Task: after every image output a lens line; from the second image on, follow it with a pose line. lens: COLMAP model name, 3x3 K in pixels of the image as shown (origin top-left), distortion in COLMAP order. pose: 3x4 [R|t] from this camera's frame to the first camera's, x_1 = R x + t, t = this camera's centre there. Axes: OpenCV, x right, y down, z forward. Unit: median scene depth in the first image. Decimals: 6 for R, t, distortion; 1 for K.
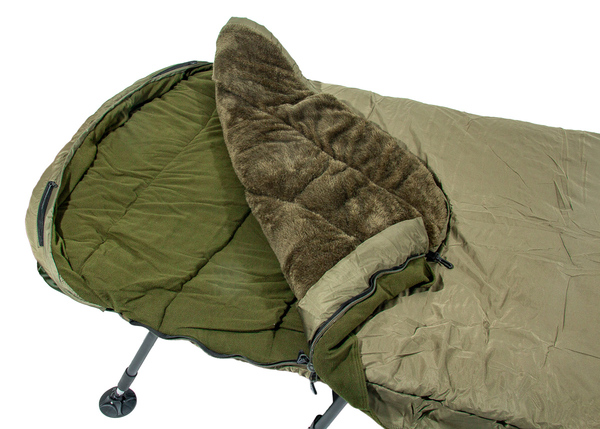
lens RADIAL K [[688.6, 0, 300.6], [0, 688.6, 214.1], [0, 0, 1]] dist [0.007591, 0.000000]
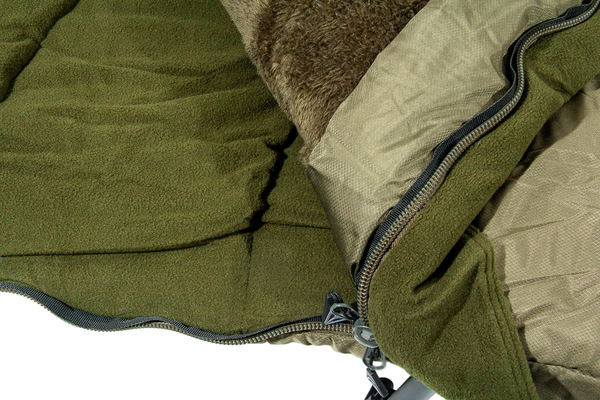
lens RADIAL K [[1280.0, 0, 296.9], [0, 1280.0, 202.1], [0, 0, 1]] dist [0.386180, 0.000000]
pose [[0.993664, -0.112384, -0.001406, -0.010617], [0.108908, 0.959692, 0.259097, -0.017186], [-0.027769, -0.257608, 0.965850, 0.362678]]
